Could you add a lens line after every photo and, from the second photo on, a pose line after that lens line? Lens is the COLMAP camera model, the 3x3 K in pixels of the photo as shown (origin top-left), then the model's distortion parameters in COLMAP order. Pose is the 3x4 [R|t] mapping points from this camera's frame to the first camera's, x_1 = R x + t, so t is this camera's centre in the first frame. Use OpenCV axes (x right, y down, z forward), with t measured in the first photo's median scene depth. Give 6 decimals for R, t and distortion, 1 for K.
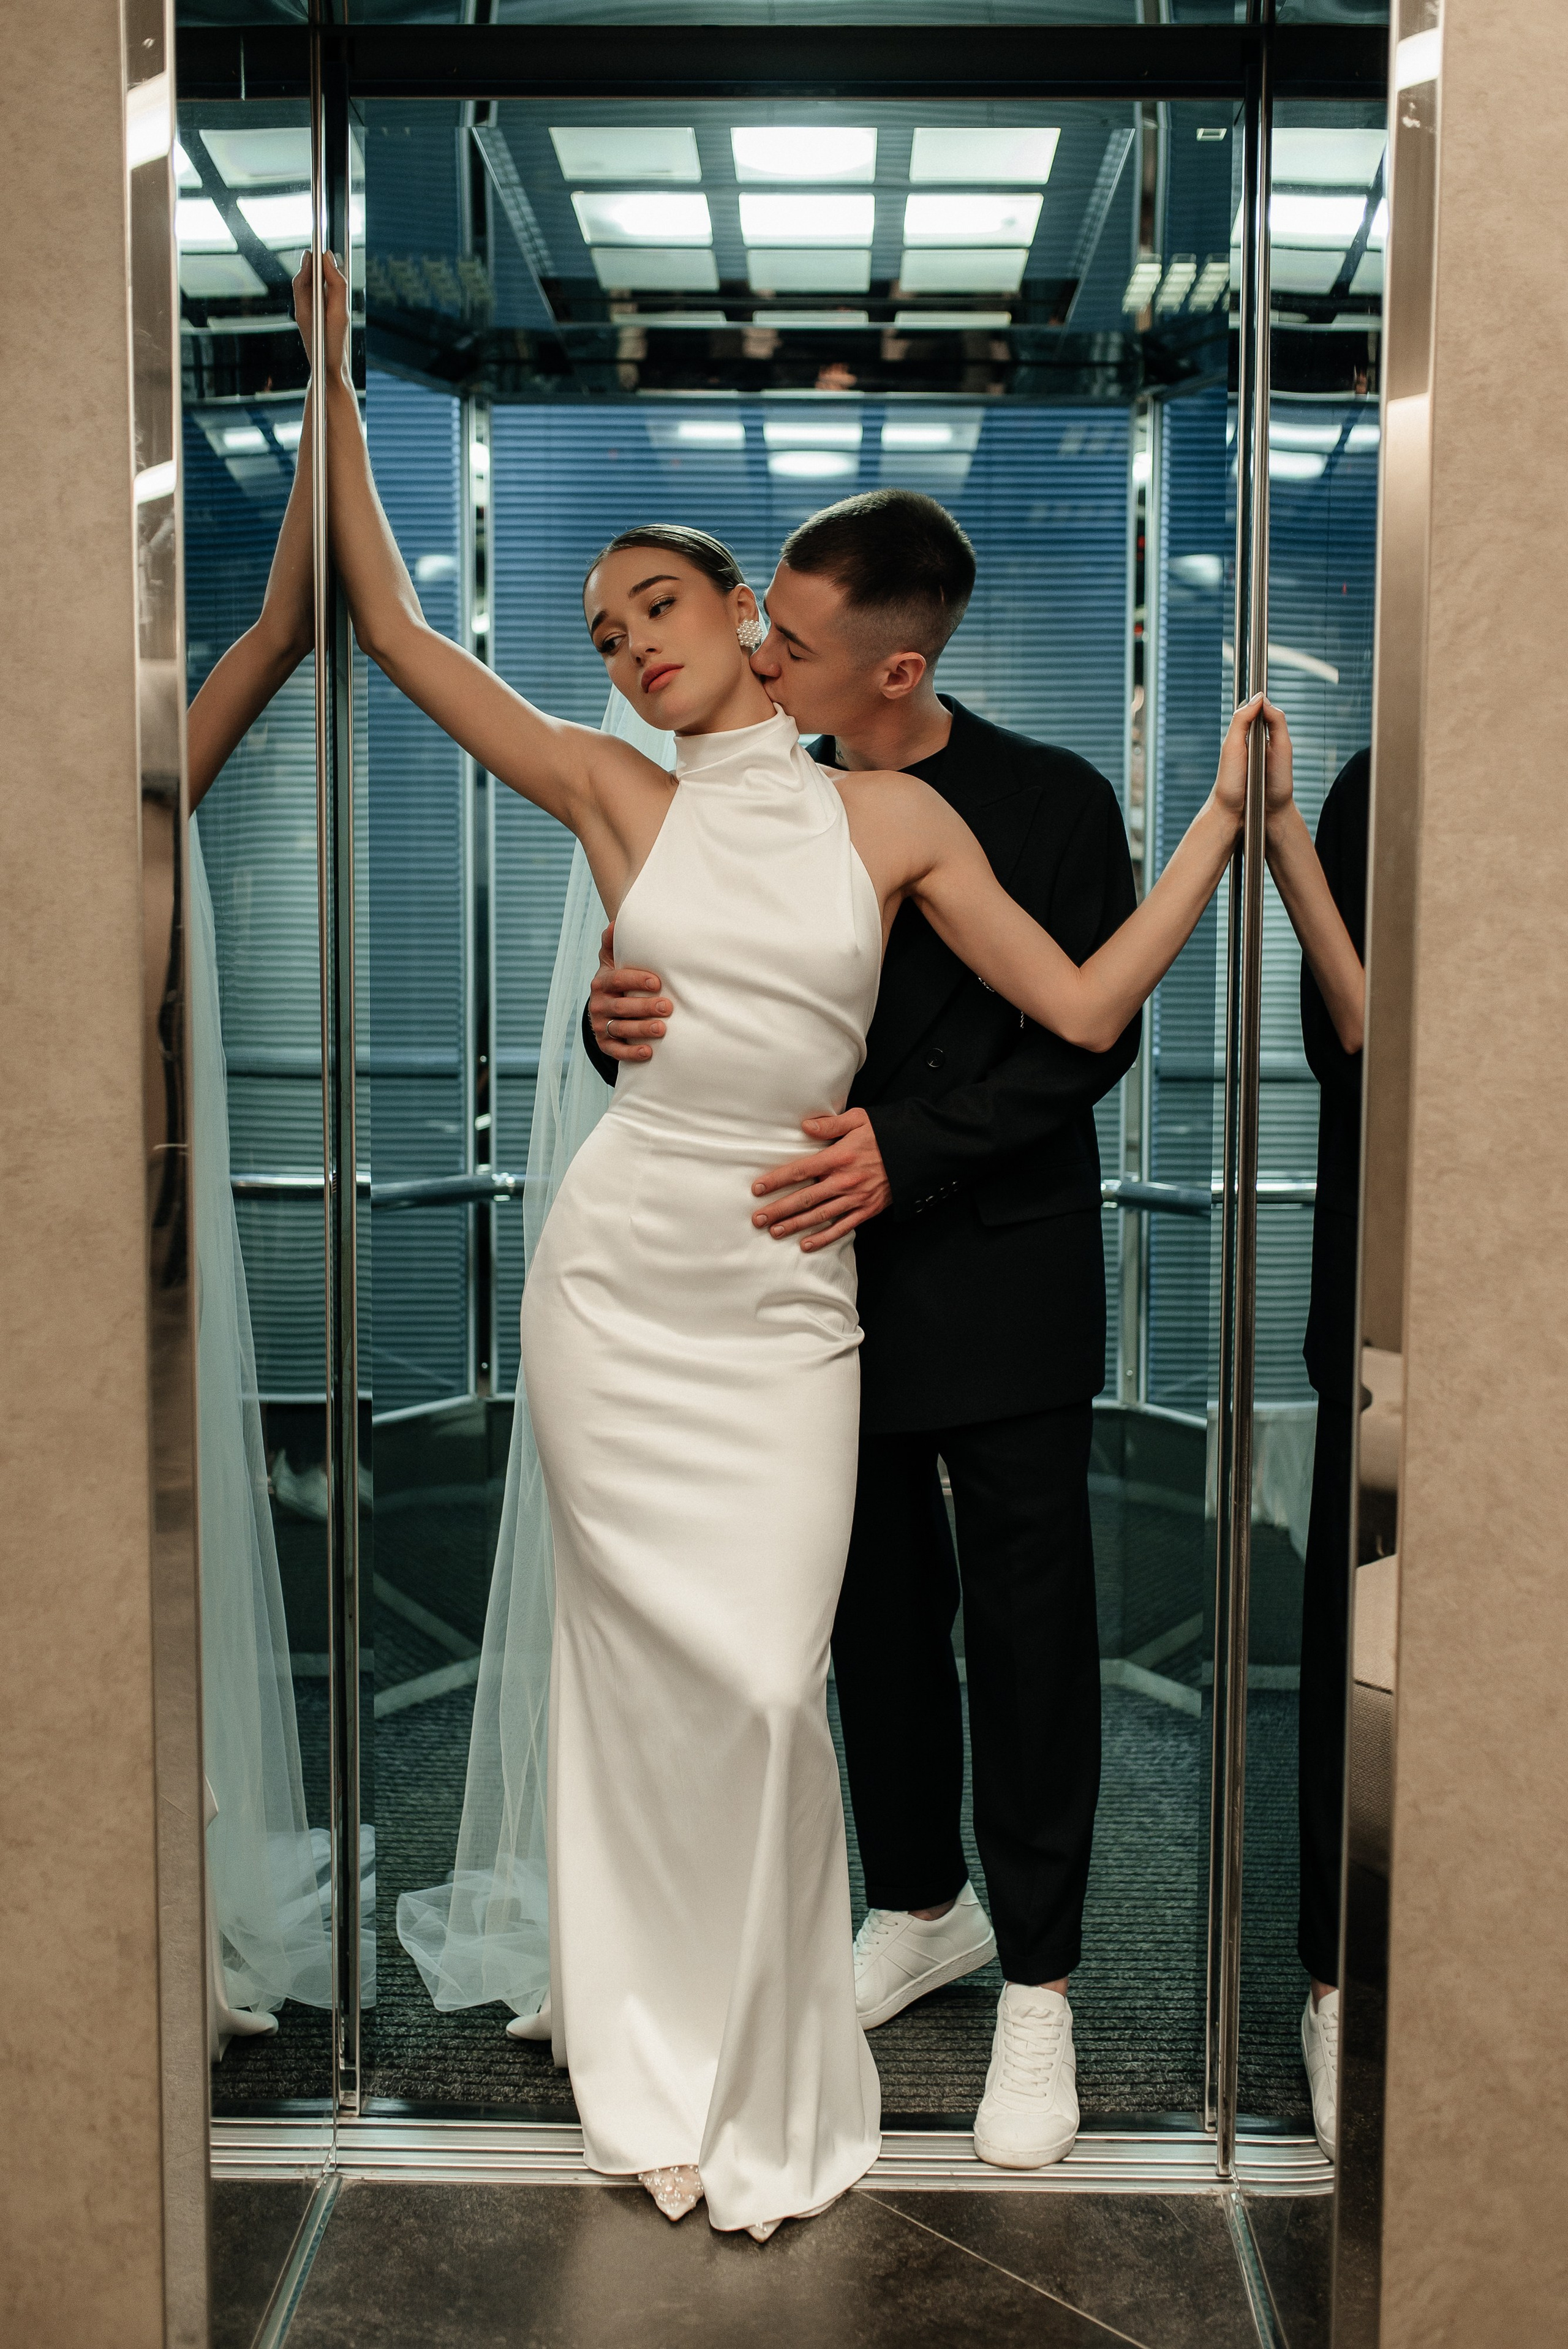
lens RADIAL K [[2575.2, 0, 784.0], [0, 2575.2, 1217.7], [0, 0, 1]] dist [-0.032836, 0.041845]
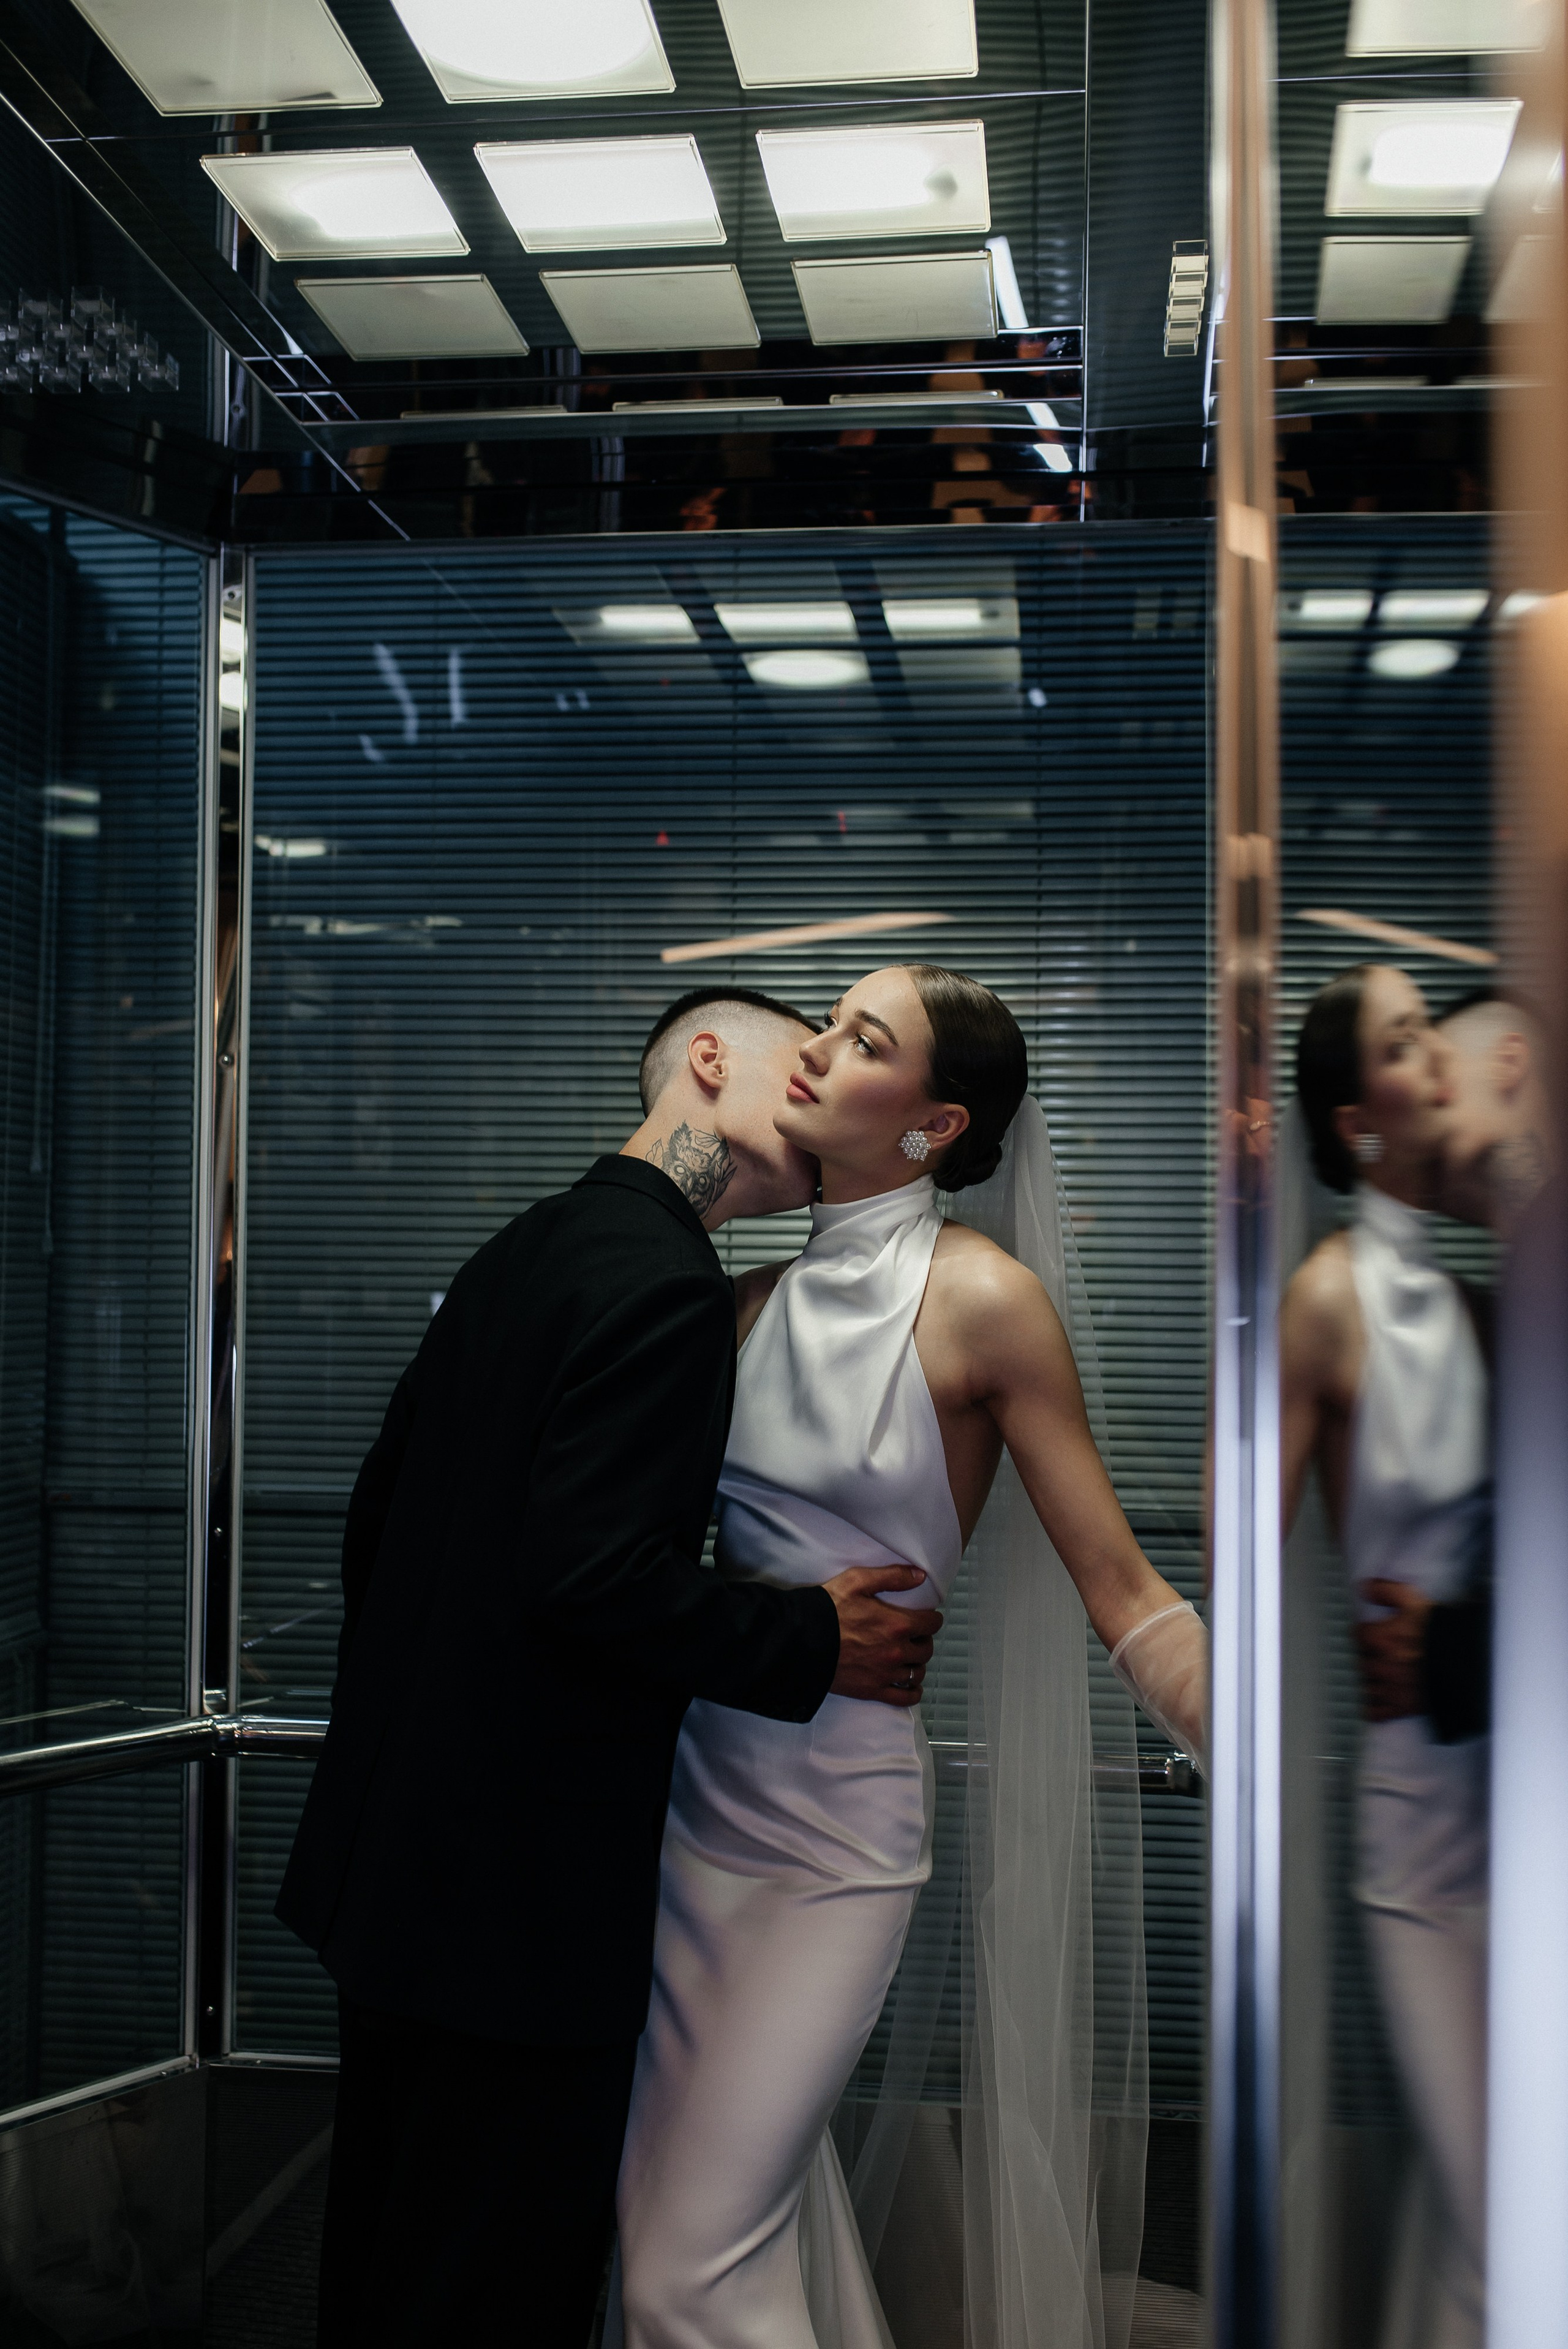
lens RADIAL K [[2575.2, 0, 784.0], [0, 2575.2, 1217.7], [0, 0, 1]] dist [-0.032836, 0.041845]
pose [[0.995794, -0.002328, -0.091587, 0.091992], [-0.007715, 0.993995, -0.109149, -0.077171], [0.091292, 0.109397, 0.989797, 0.385740]]
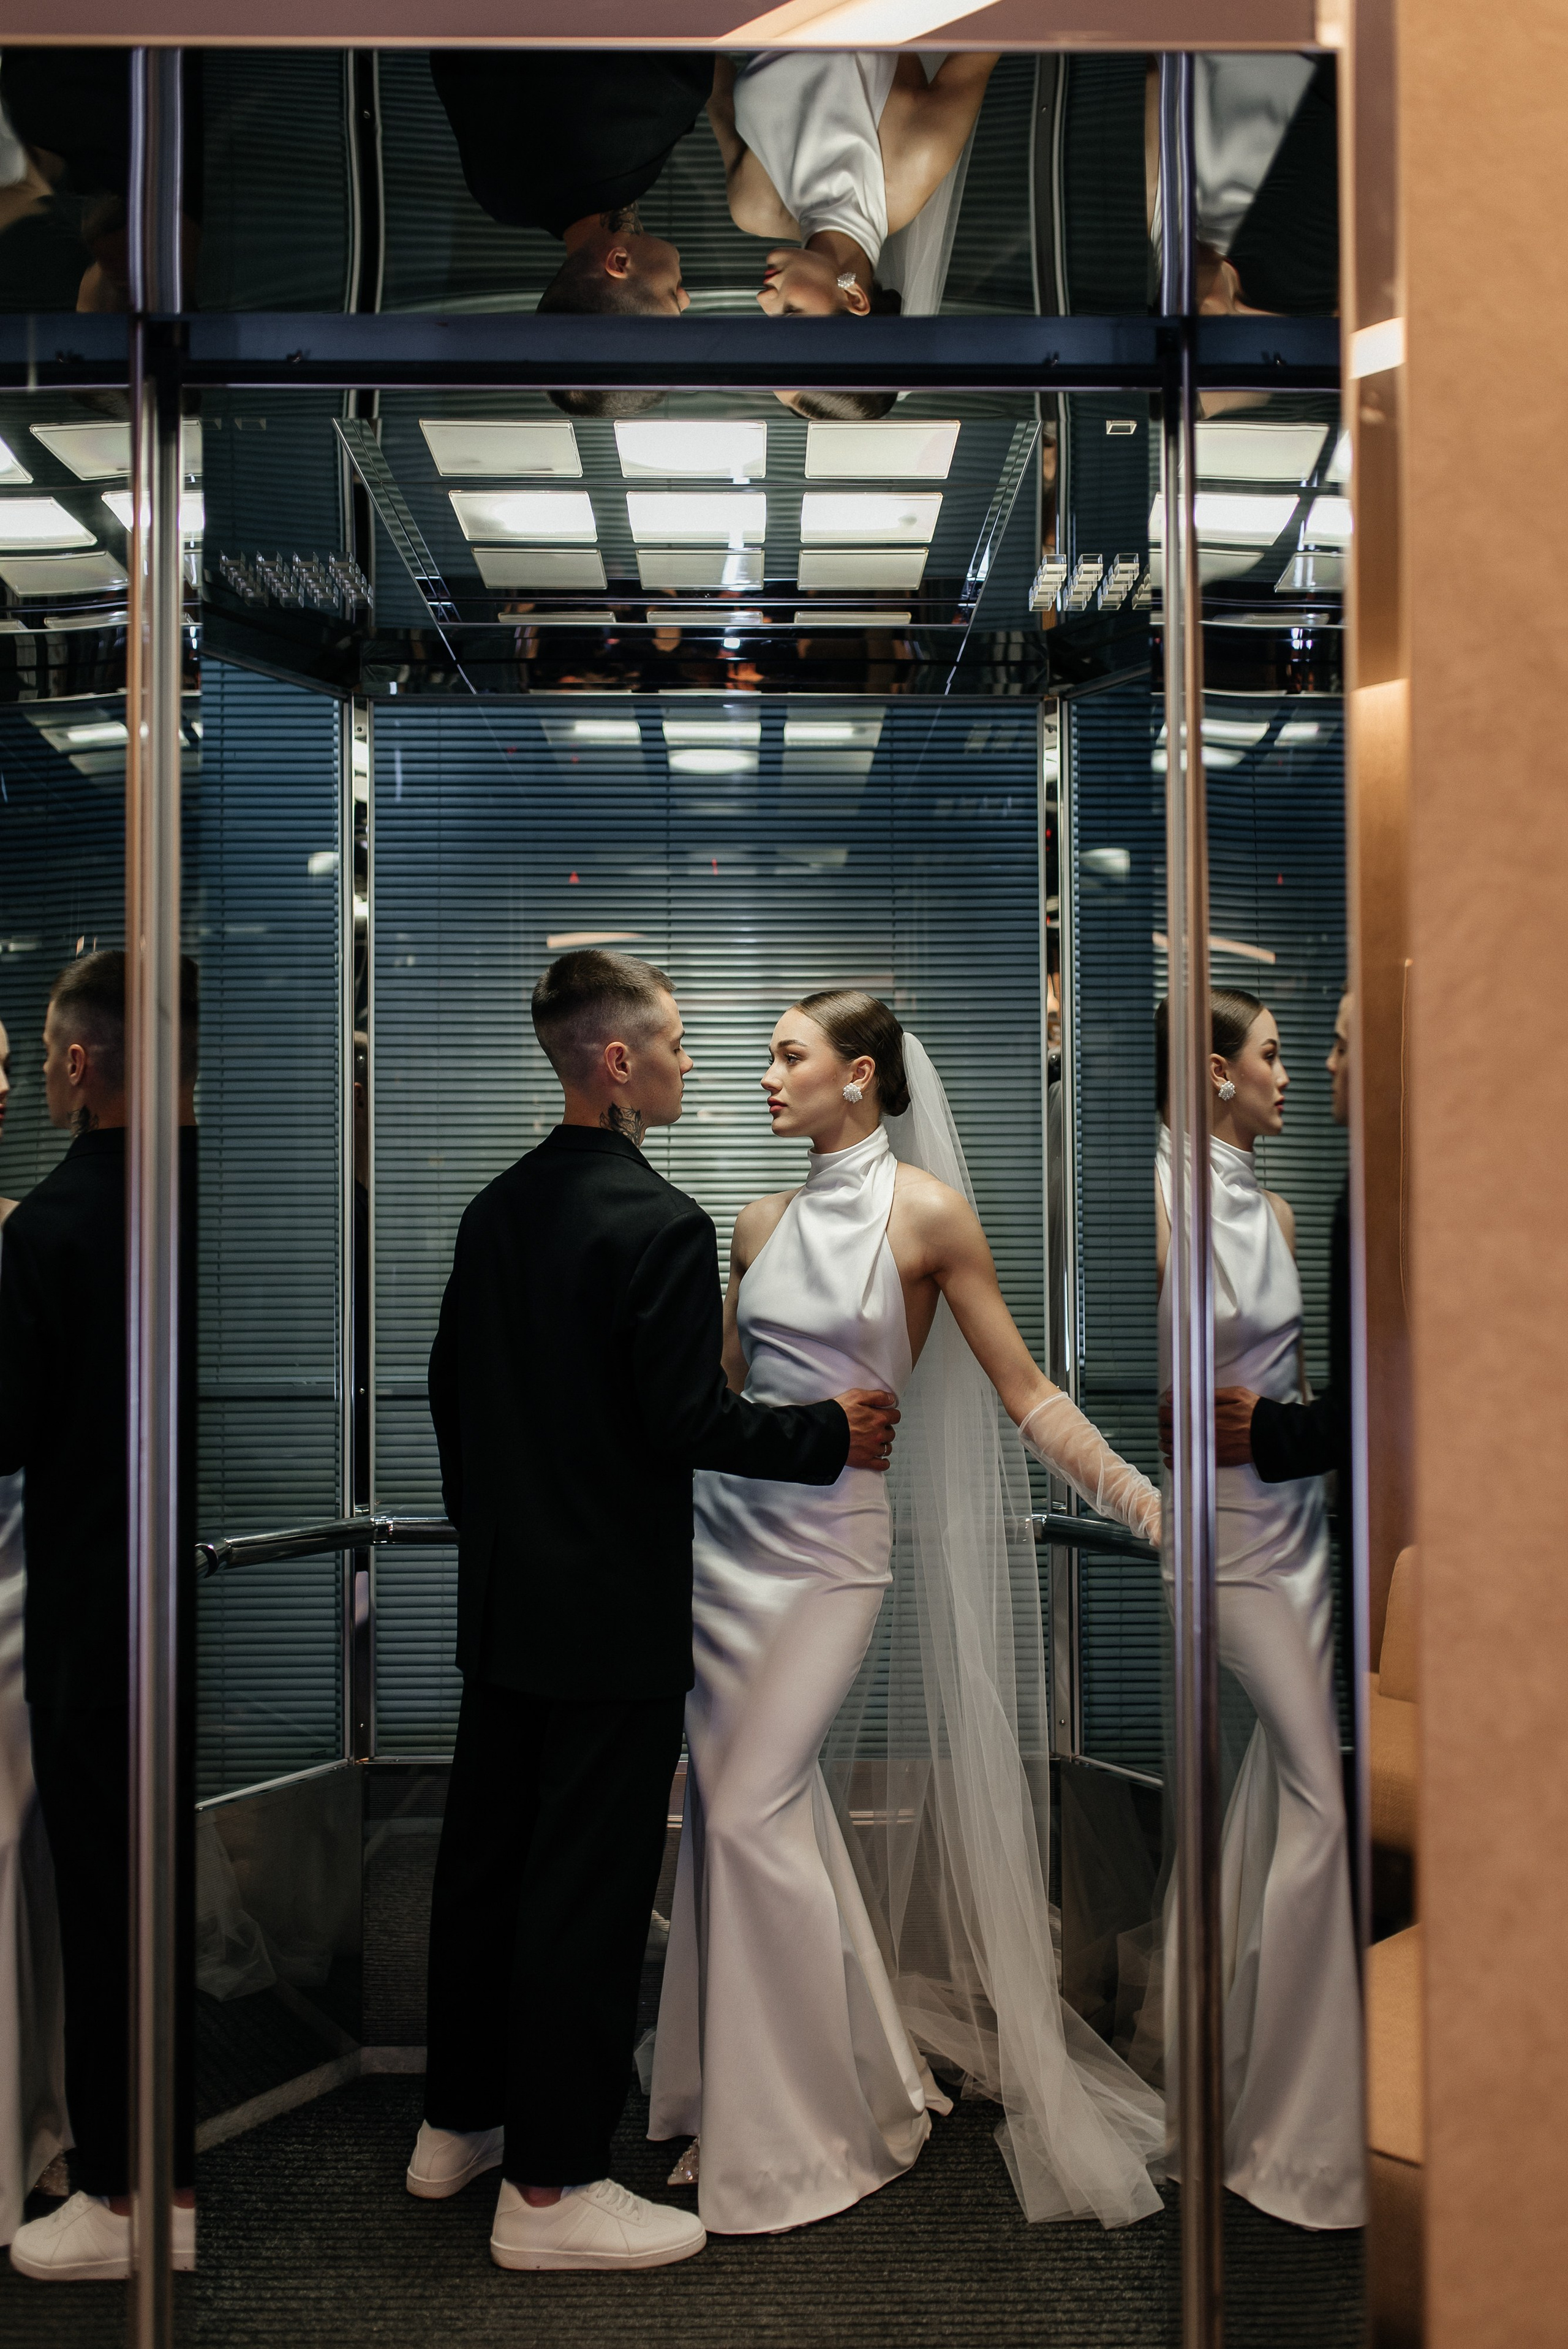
lens RADIAL K [[2520.5, 0, 818.1], [0, 2520.5, 1176.3], [0, 0, 1]] dist [-0.004727, -0.003329]
pose [[0.998887, -0.009802, 0.046129, 0.007114], [0.014992, 0.993418, -0.113556, -0.035604], [-0.044712, 0.114121, 0.992460, 0.087705]]
